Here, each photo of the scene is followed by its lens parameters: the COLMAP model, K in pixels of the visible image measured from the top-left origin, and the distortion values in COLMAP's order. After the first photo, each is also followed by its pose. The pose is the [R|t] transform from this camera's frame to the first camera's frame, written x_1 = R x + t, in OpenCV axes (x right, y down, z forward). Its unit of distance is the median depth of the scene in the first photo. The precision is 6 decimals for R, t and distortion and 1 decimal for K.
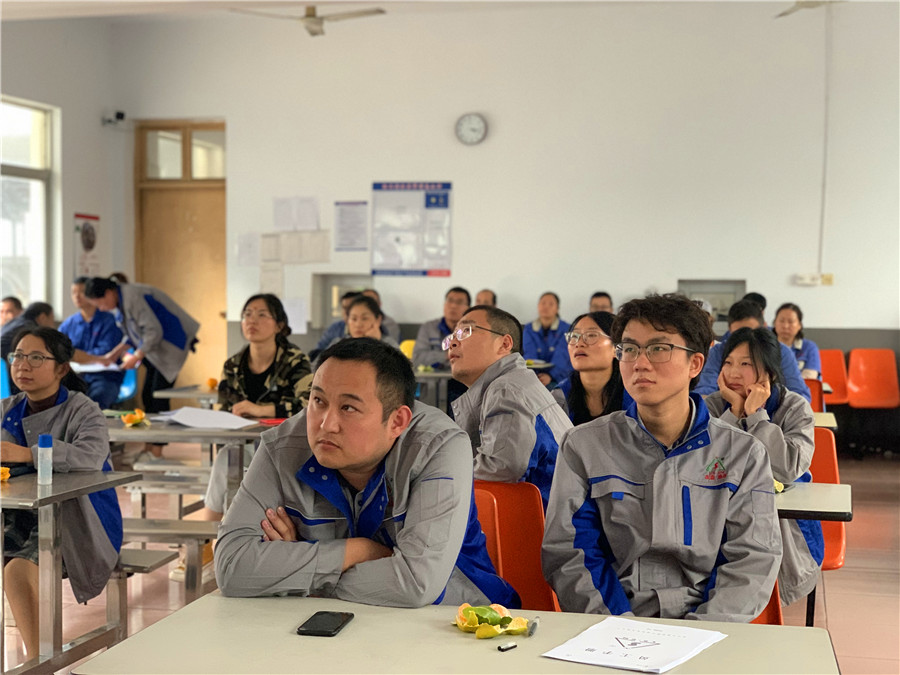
lens RADIAL K [[1336.9, 0, 468.5], [0, 1336.9, 336.4], [0, 0, 1]] dist [0.057500, -0.115491]
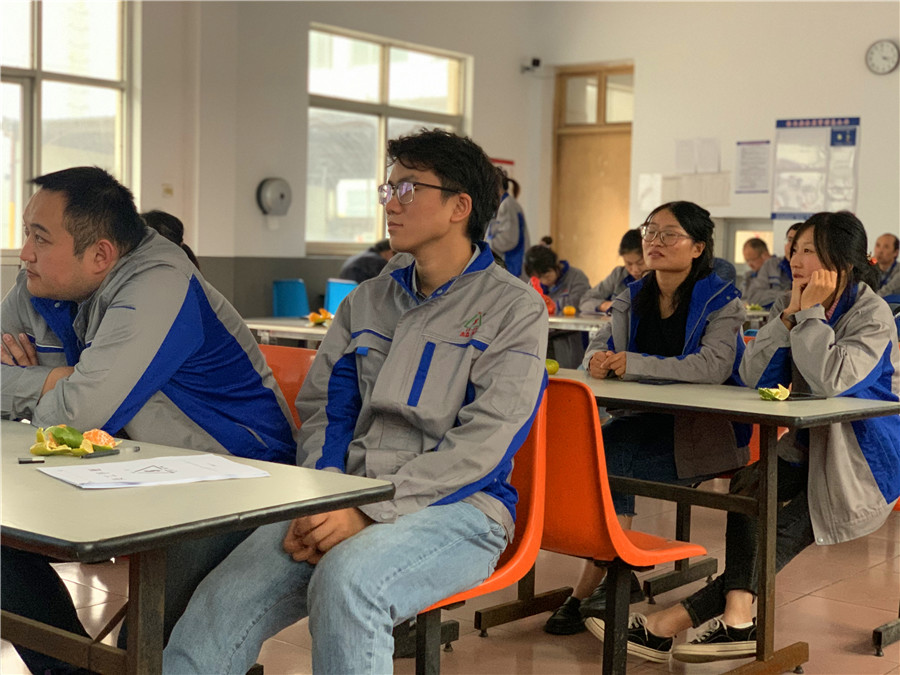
lens RADIAL K [[1336.9, 0, 468.5], [0, 1336.9, 336.4], [0, 0, 1]] dist [0.057500, -0.115491]
pose [[0.904656, 0.043493, -0.423918, 0.140748], [-0.035970, 0.999021, 0.025737, 0.020876], [0.424622, -0.008035, 0.905335, 0.050959]]
